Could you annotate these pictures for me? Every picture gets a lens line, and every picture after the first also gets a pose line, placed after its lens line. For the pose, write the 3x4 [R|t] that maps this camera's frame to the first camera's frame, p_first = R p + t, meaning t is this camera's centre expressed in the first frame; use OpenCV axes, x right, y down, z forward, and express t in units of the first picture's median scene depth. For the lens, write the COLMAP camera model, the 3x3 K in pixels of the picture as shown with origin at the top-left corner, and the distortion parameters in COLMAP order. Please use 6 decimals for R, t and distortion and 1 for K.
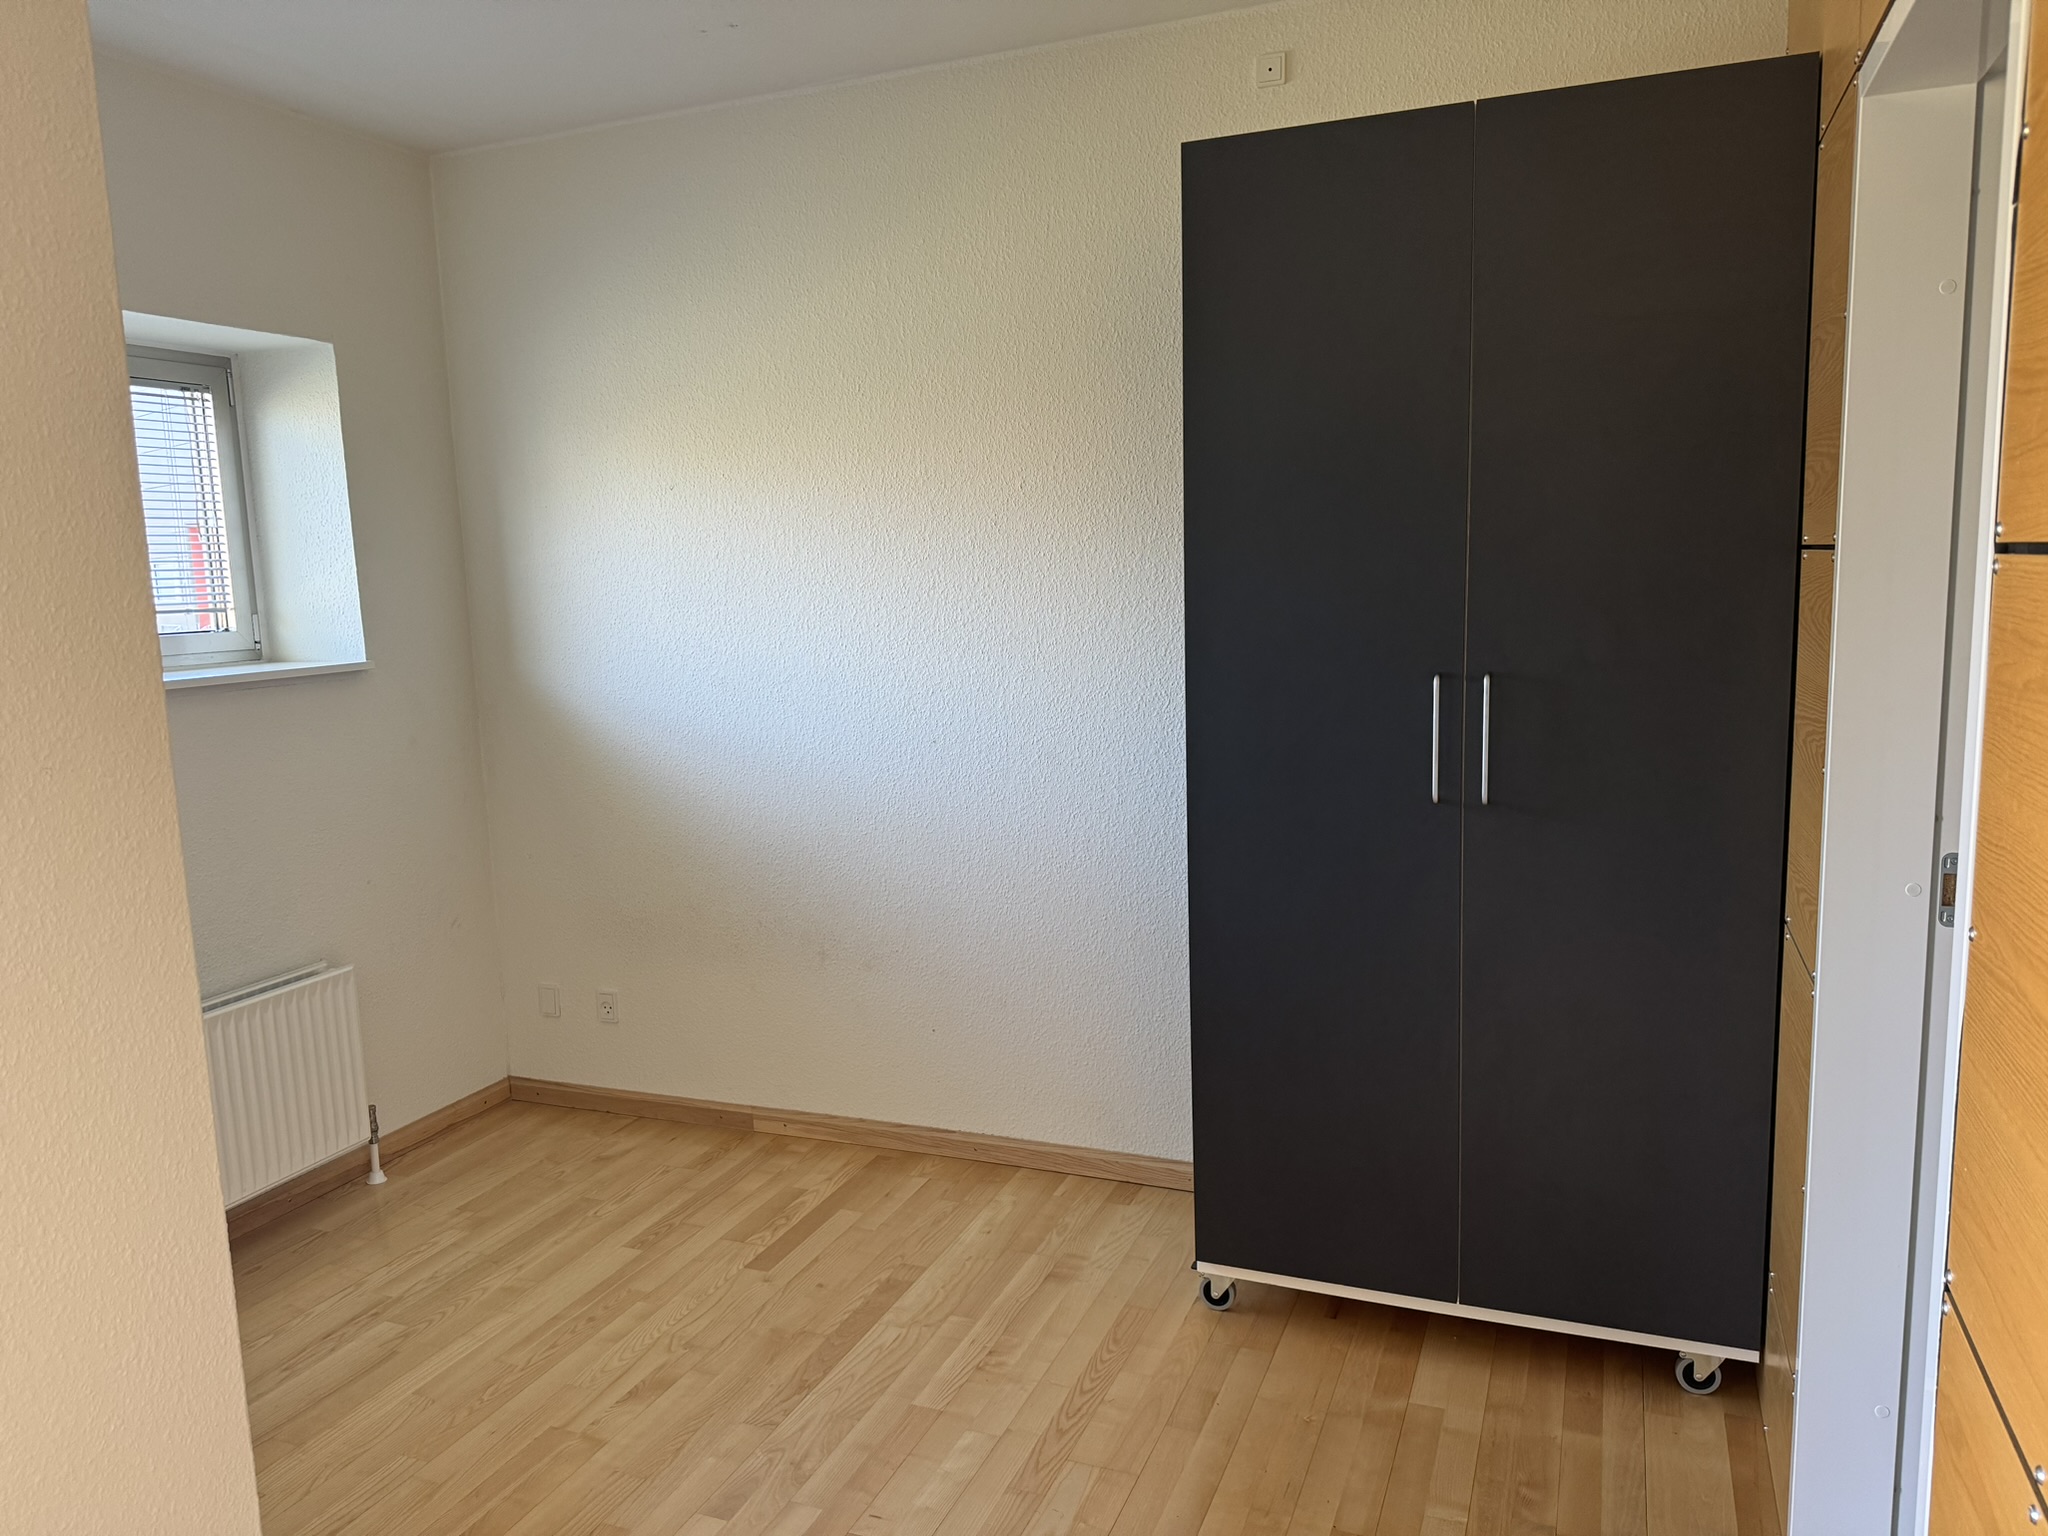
lens RADIAL K [[1437.7, 0, 1024.0], [0, 1437.7, 768.0], [0, 0, 1]] dist [0.081886, -0.063771]
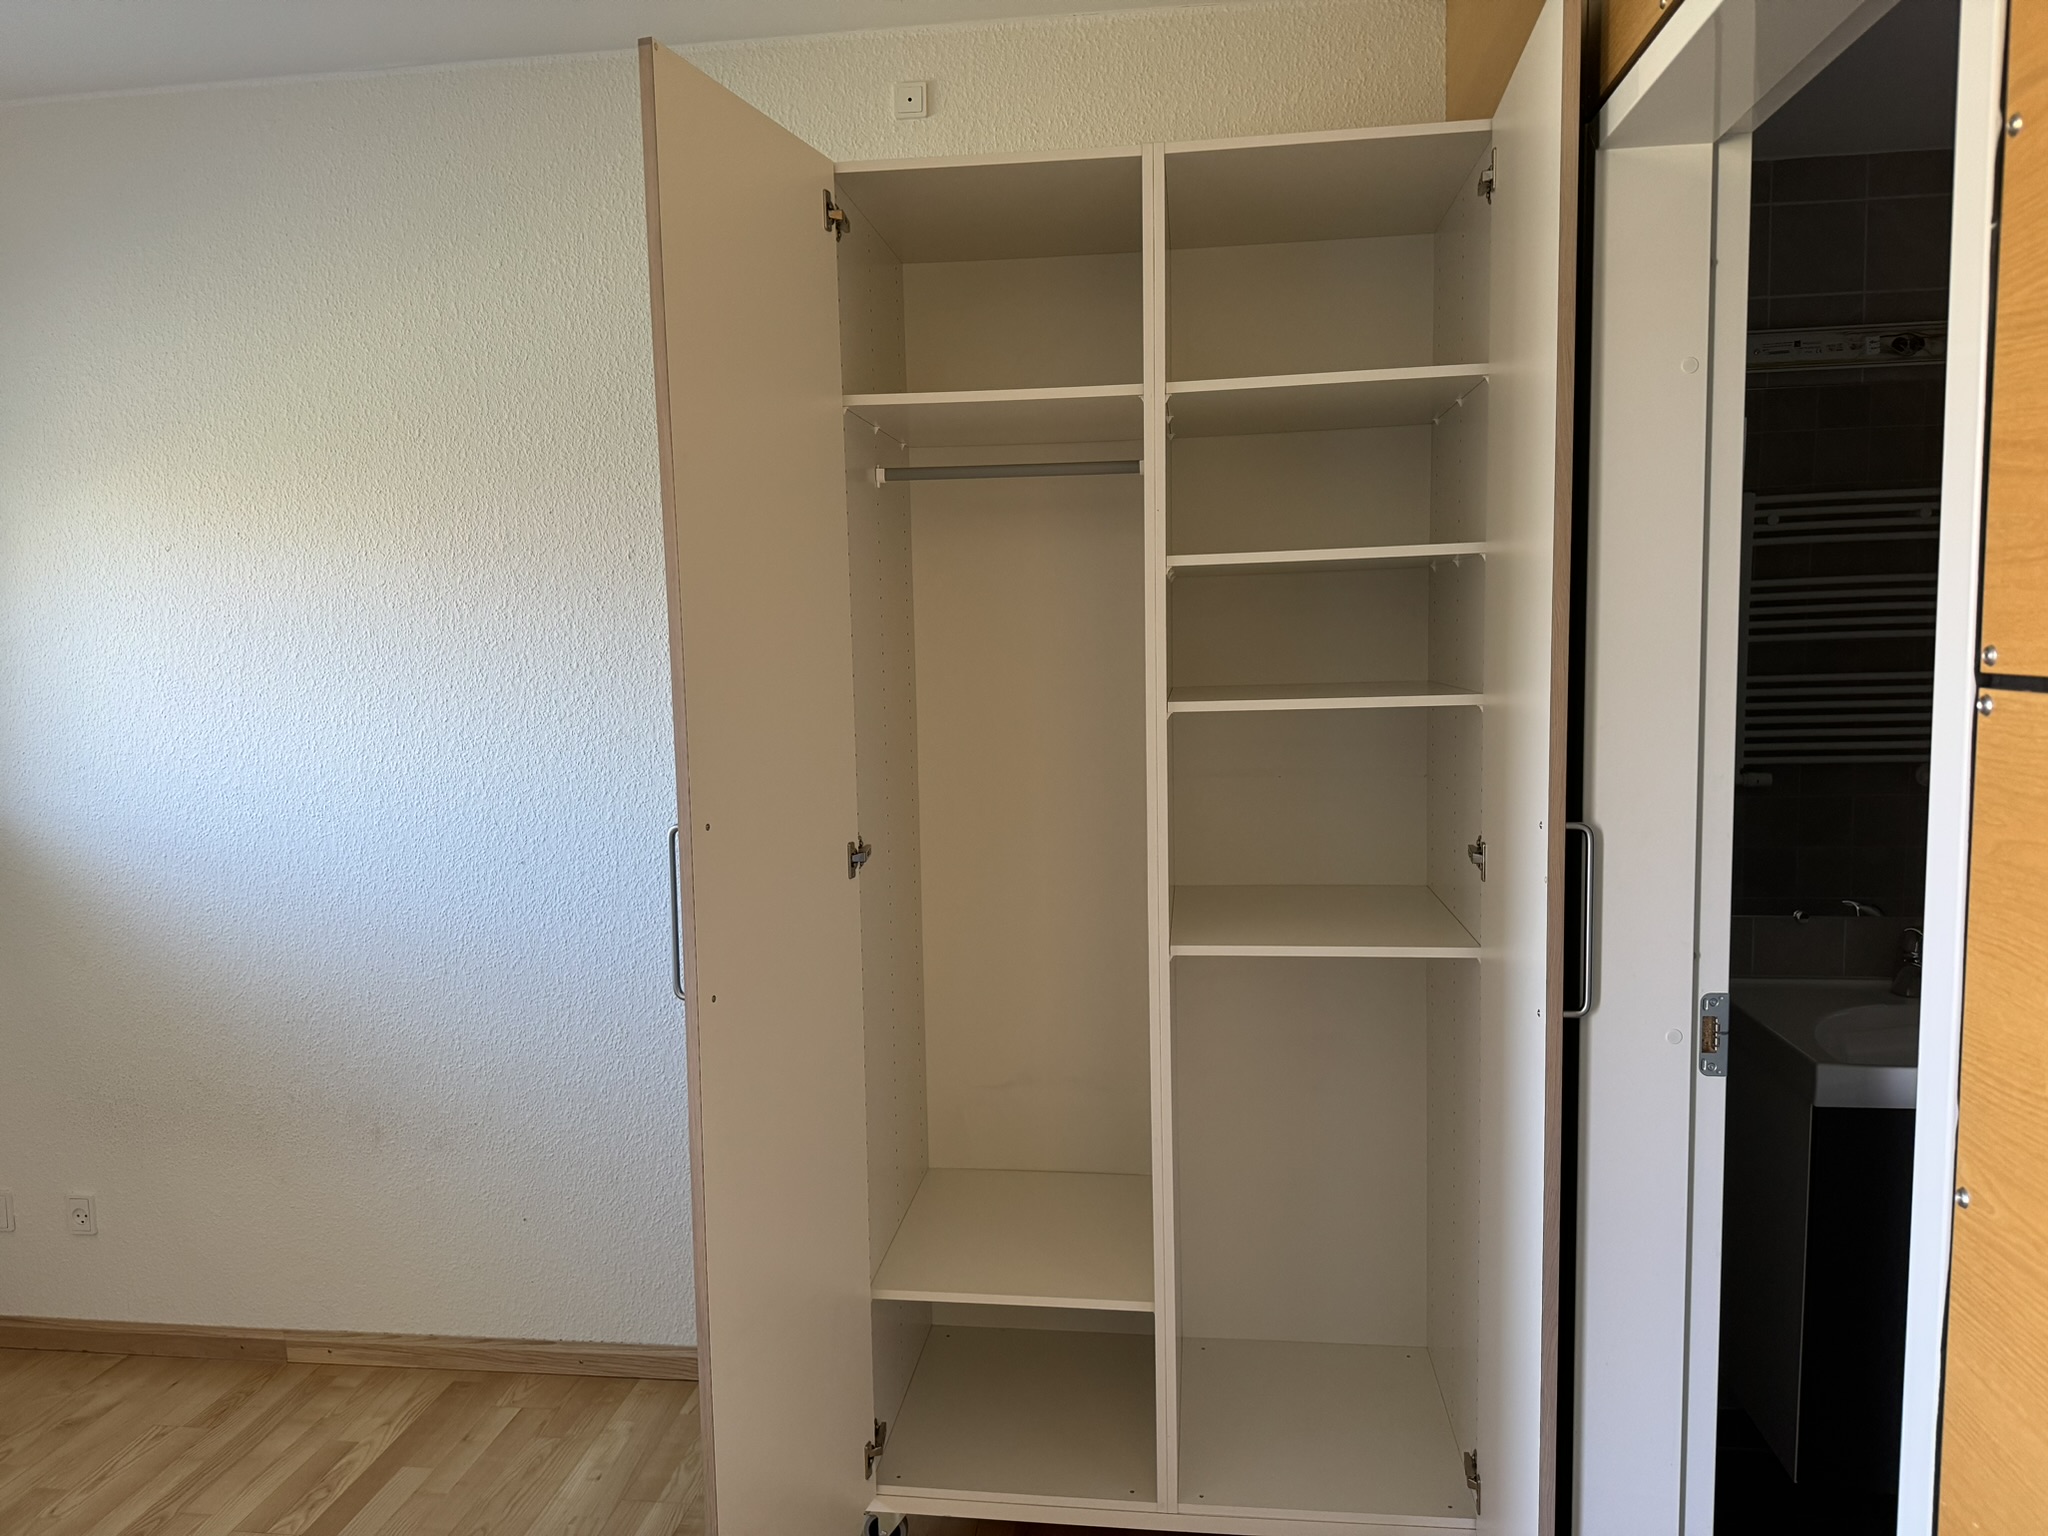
lens RADIAL K [[1473.0, 0, 1024.0], [0, 1473.0, 768.0], [0, 0, 1]] dist [0.004694, -0.011909]
pose [[0.966916, -0.015501, 0.254624, 0.001552], [0.028368, 0.998495, -0.046937, -0.024381], [-0.253513, 0.052607, 0.965901, 0.118234]]
